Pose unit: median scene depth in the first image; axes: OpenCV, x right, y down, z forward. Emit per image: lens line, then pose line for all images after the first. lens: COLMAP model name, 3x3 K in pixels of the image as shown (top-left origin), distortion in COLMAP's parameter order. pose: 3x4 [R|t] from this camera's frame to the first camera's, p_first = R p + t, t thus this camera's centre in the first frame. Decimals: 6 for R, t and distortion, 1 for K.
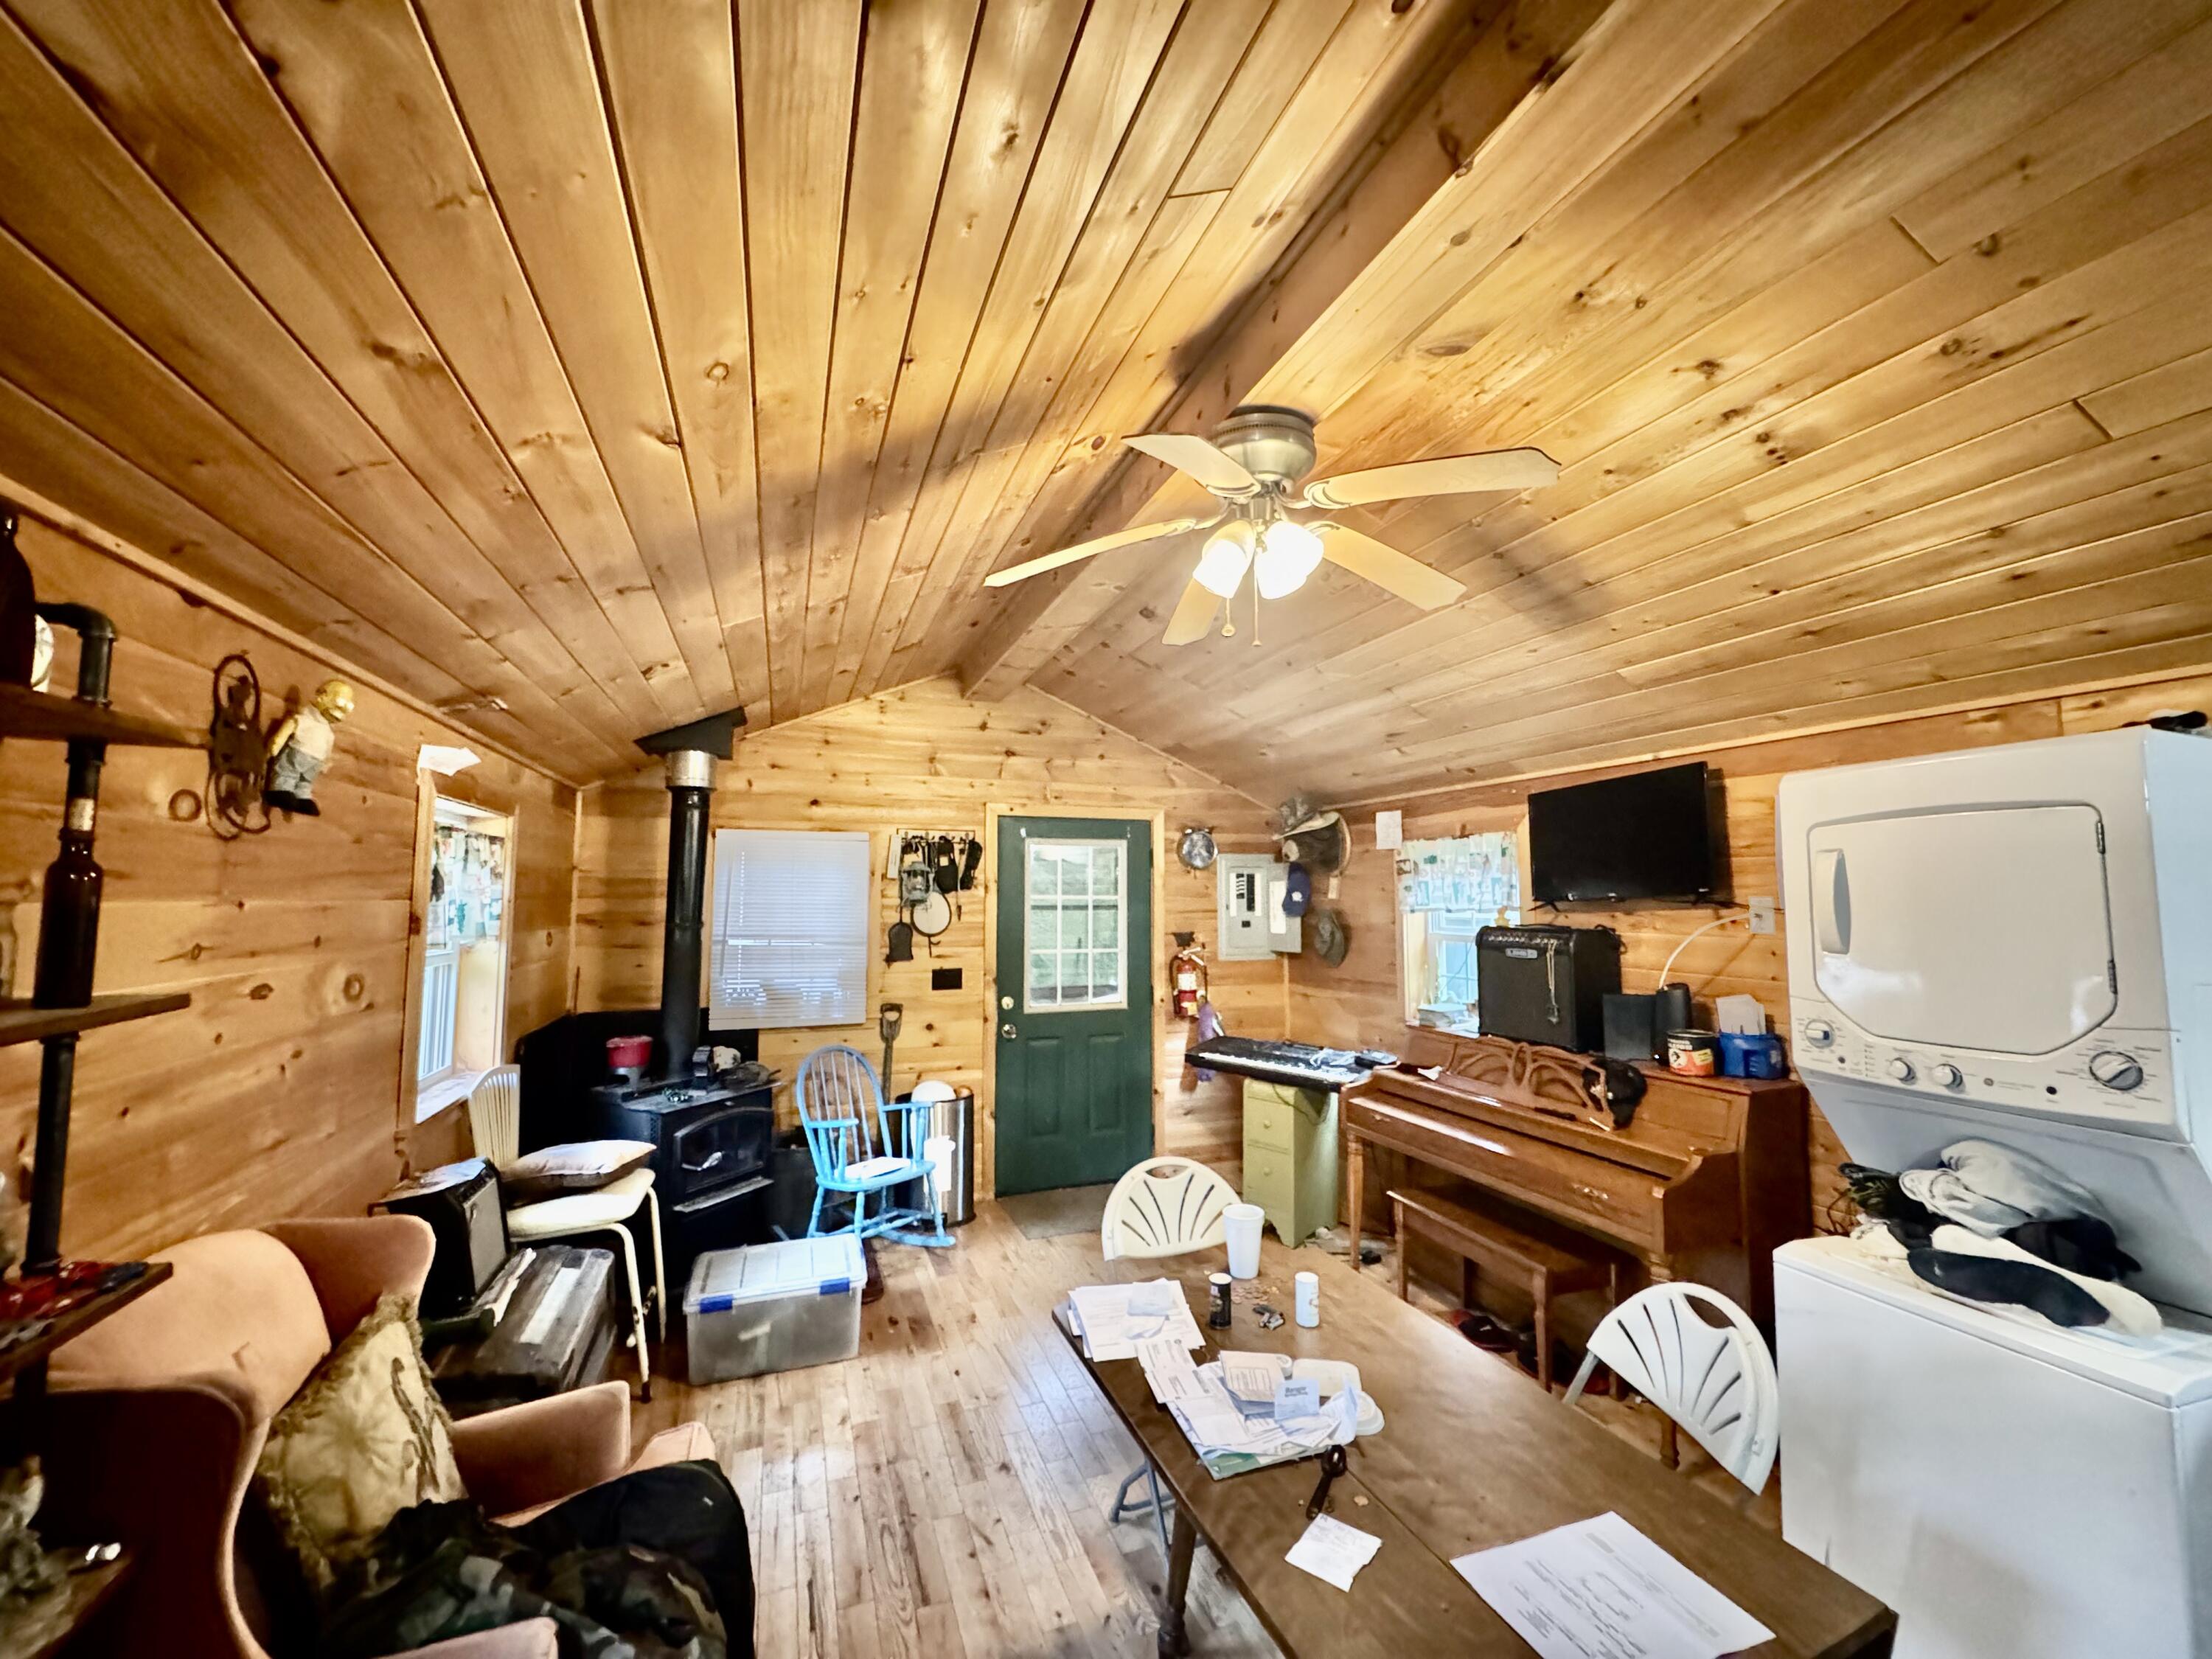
lens RADIAL K [[886.3, 0, 1106.0], [0, 886.3, 829.5], [0, 0, 1]] dist [-0.002013, 0.000181]
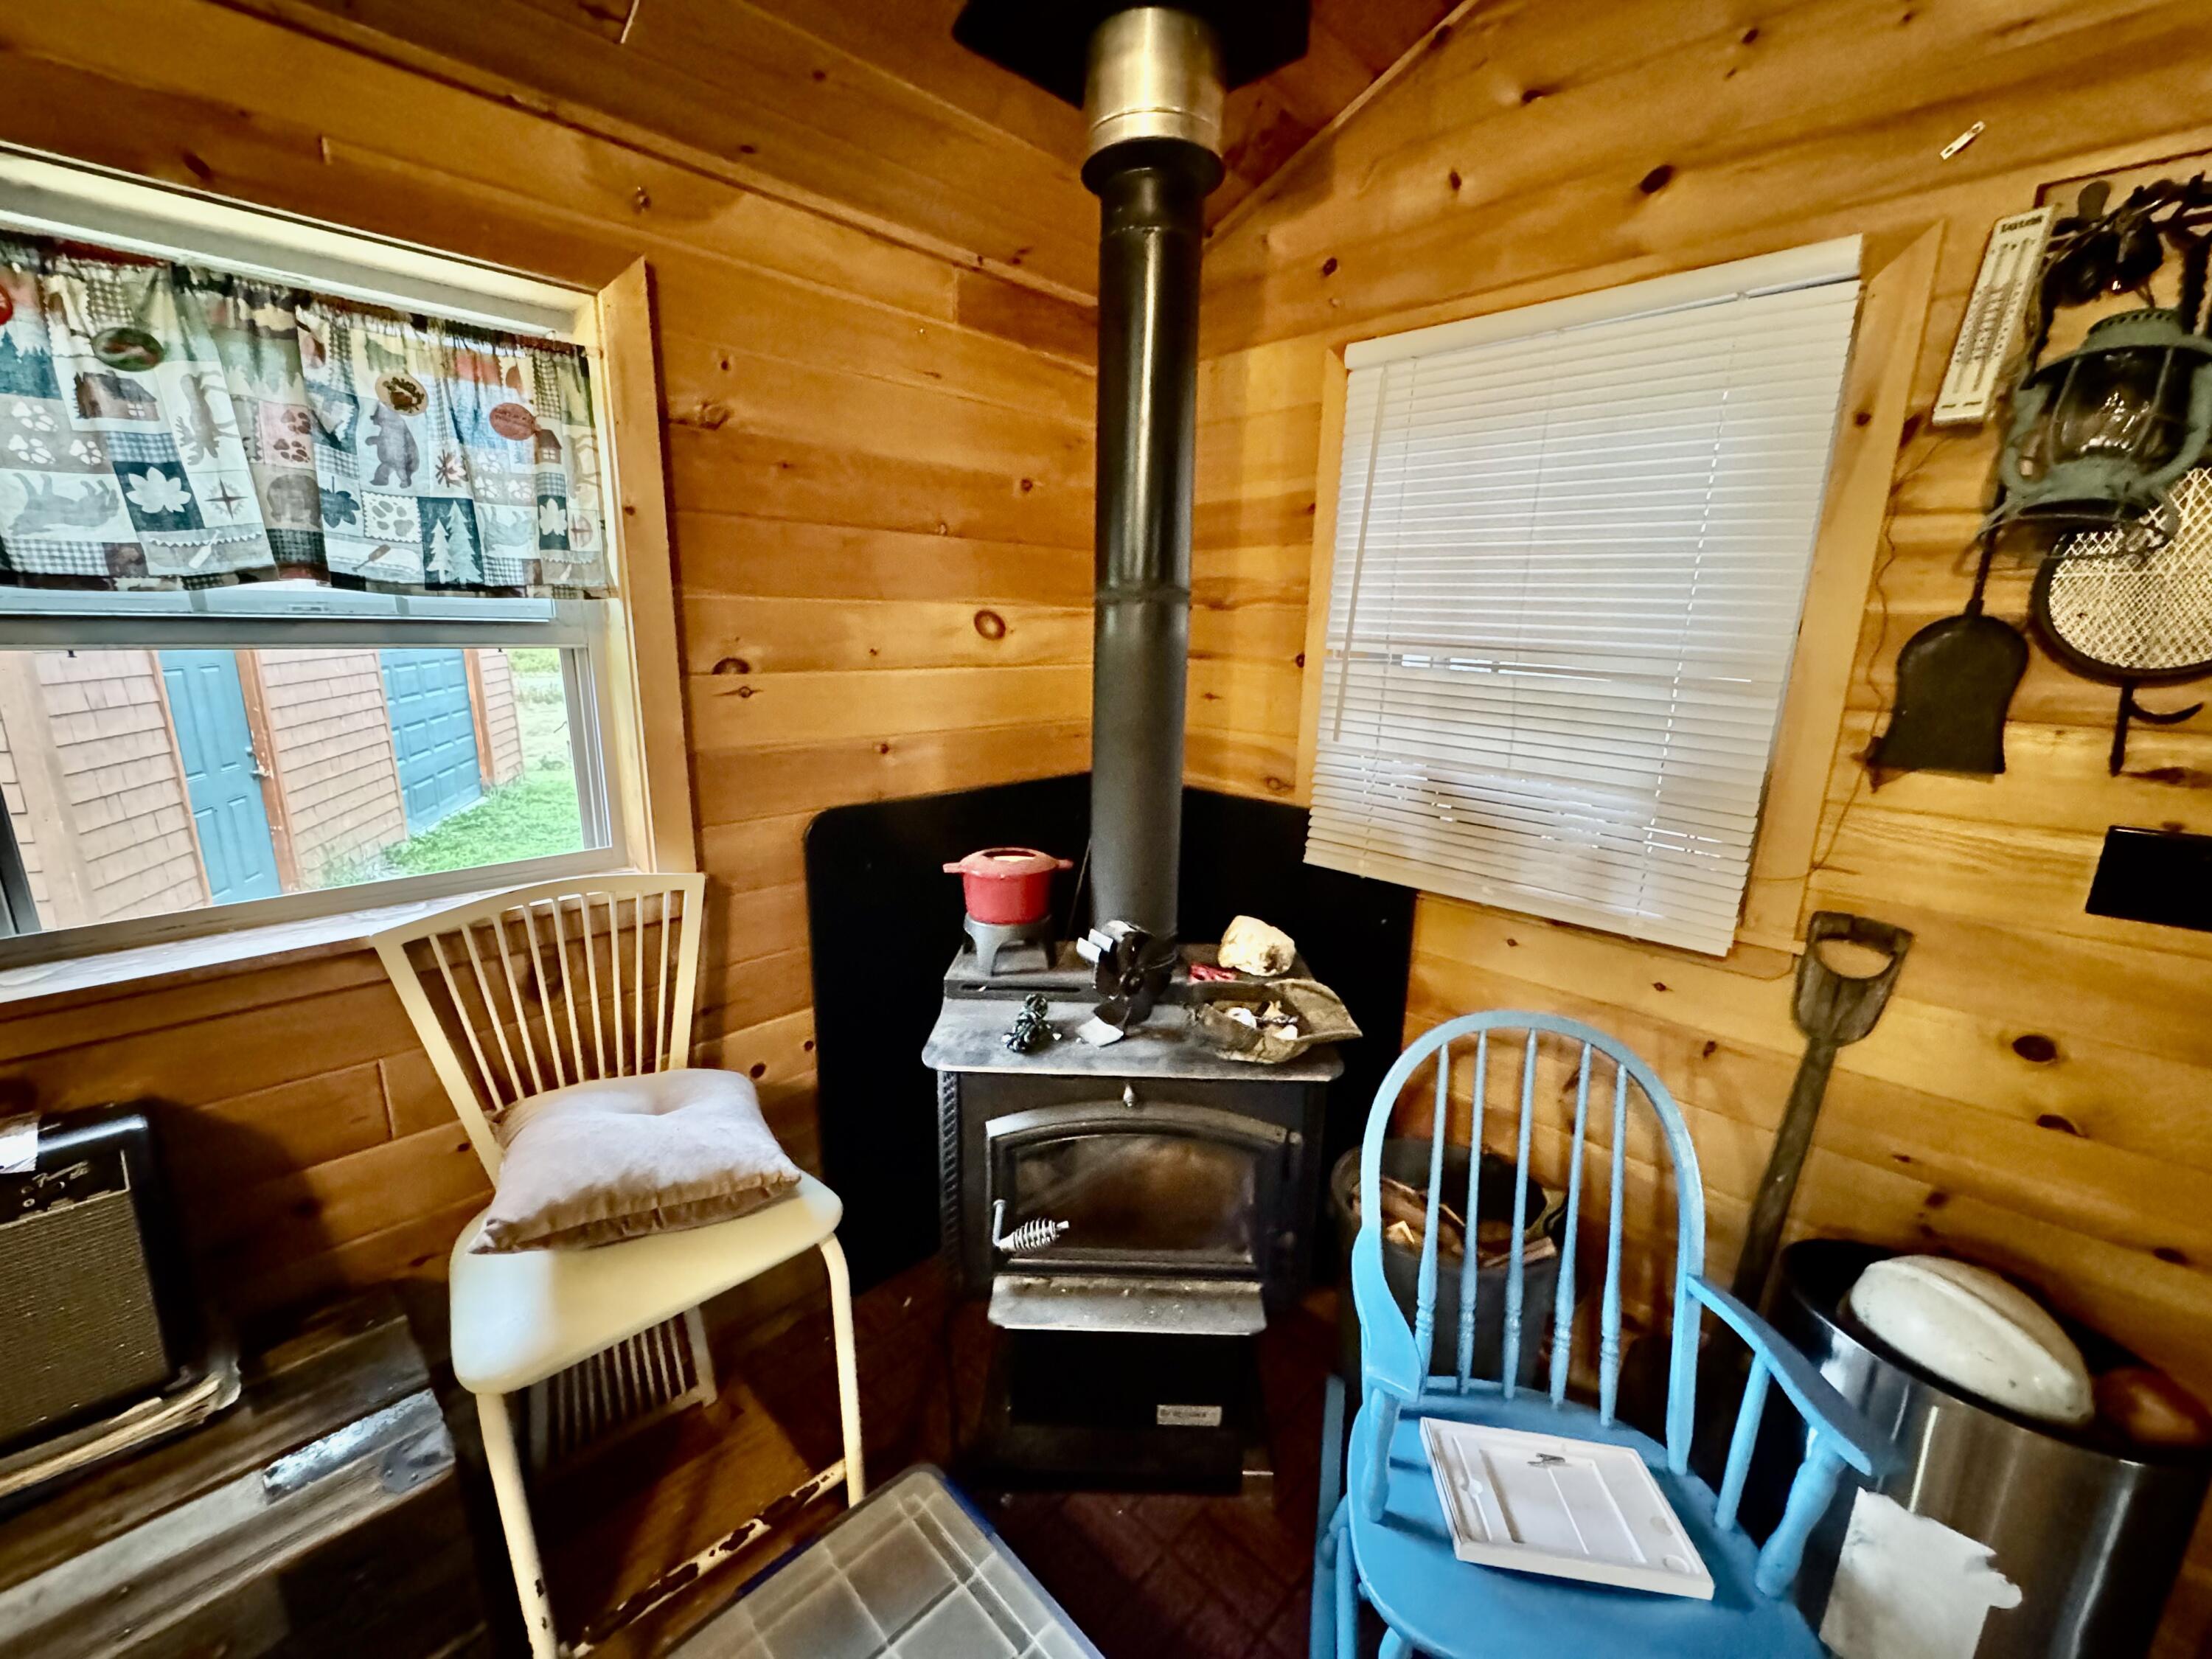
lens RADIAL K [[886.3, 0, 1106.0], [0, 886.3, 829.5], [0, 0, 1]] dist [-0.002013, 0.000181]
pose [[0.439693, 0.216331, -0.871706, -0.114172], [0.048524, 0.963420, 0.263567, 0.088409], [0.896836, -0.158187, 0.413112, 0.696484]]
